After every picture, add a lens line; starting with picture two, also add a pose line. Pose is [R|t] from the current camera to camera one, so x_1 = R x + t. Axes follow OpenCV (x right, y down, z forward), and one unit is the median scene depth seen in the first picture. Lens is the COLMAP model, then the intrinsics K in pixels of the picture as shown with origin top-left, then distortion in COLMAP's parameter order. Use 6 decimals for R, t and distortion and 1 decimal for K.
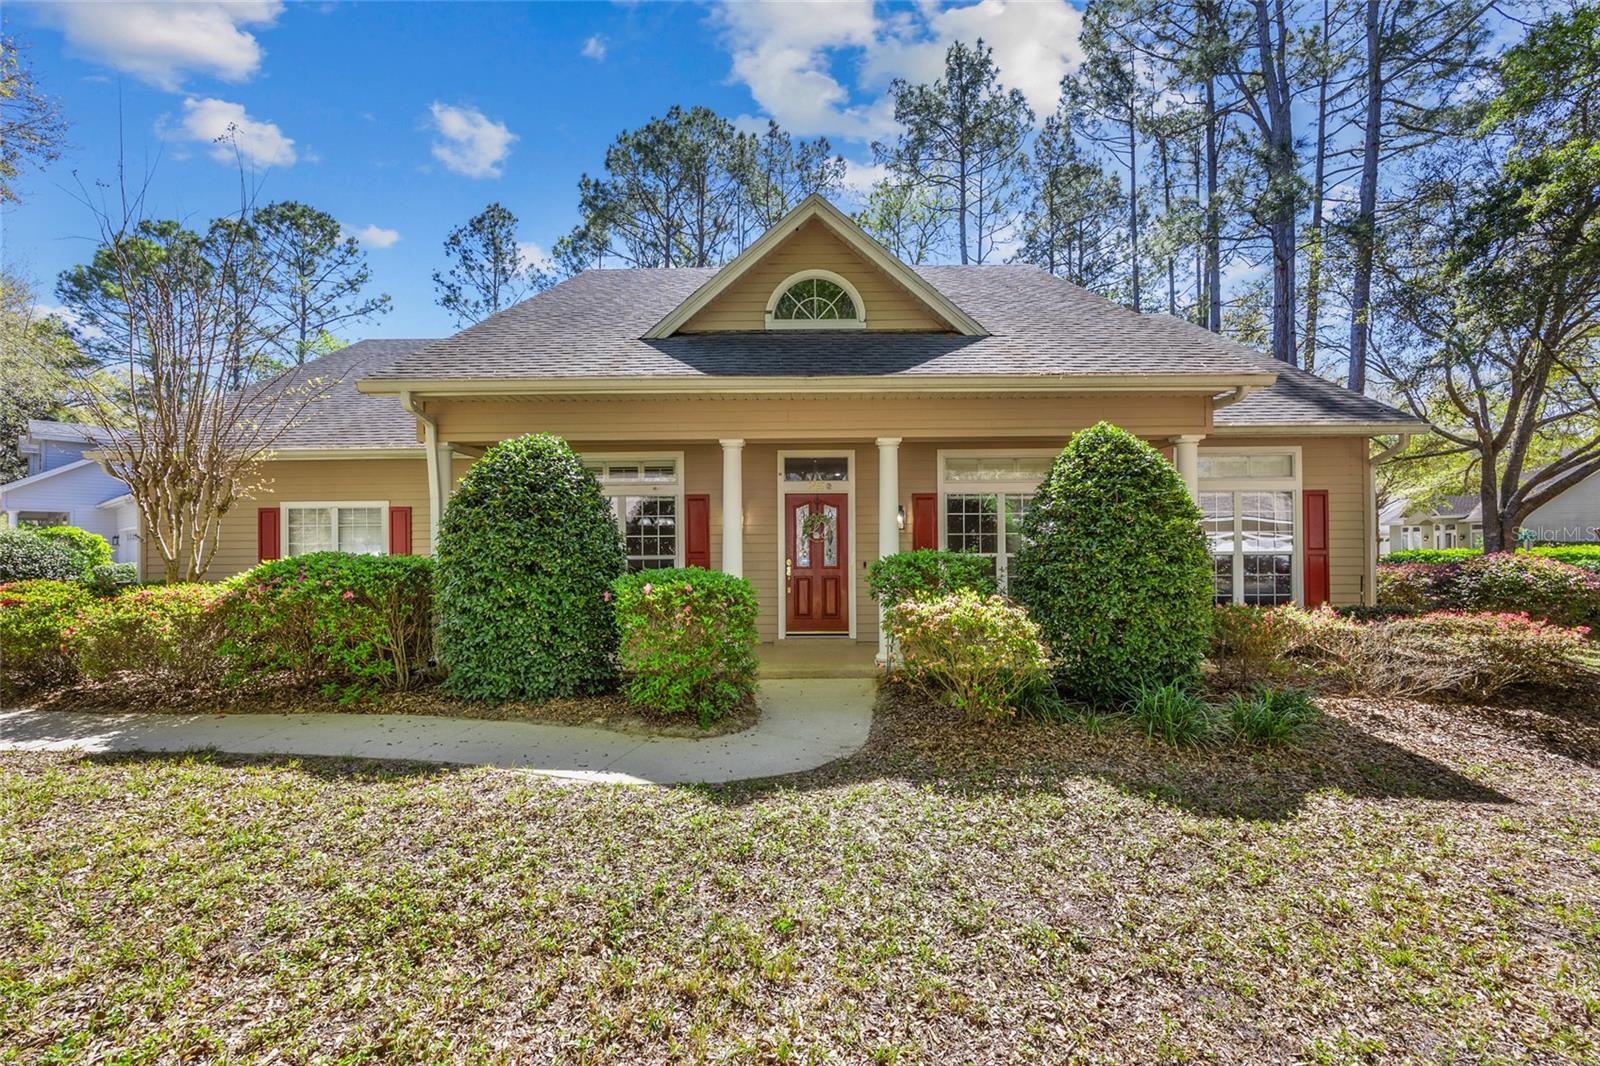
lens RADIAL K [[681.4, 0, 800.0], [0, 681.4, 533.0], [0, 0, 1]] dist [0.000724, 0.000080]
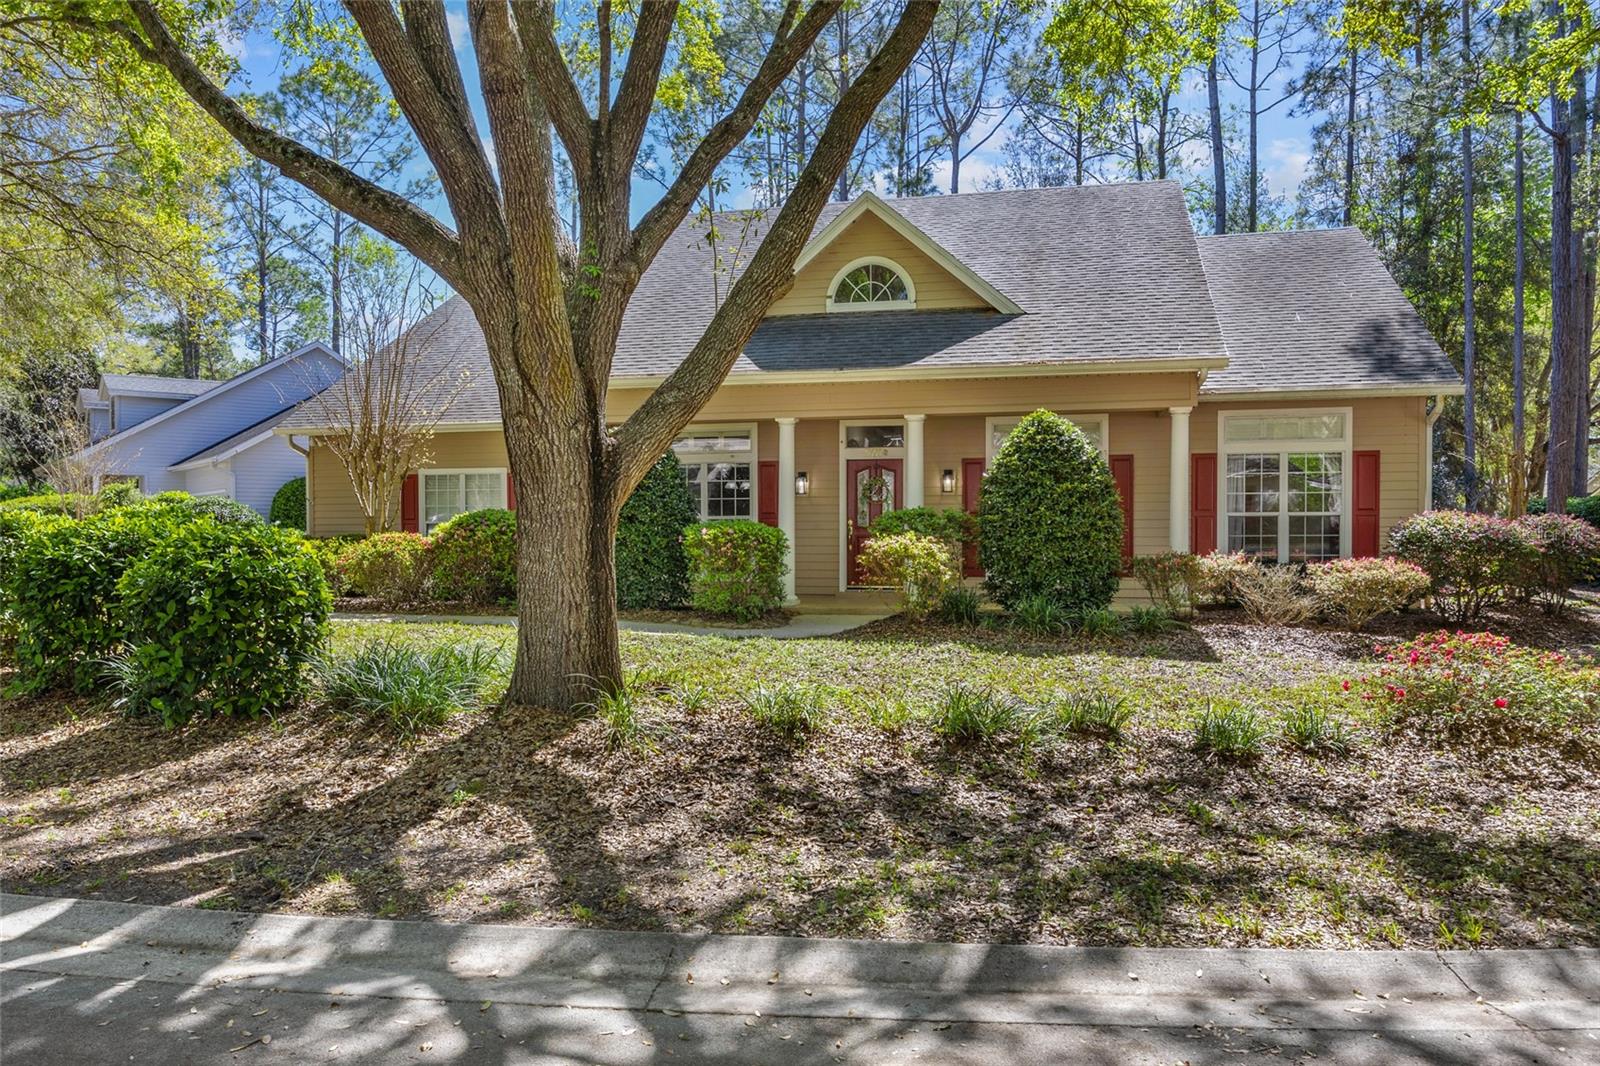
lens RADIAL K [[1233.7, 0, 800.0], [0, 1233.7, 533.0], [0, 0, 1]] dist [0.027416, -0.001049]
pose [[0.973224, 0.004575, -0.229814, 0.372413], [0.001333, 0.999673, 0.025545, 0.009487], [0.229856, -0.025168, 0.972899, -0.980788]]
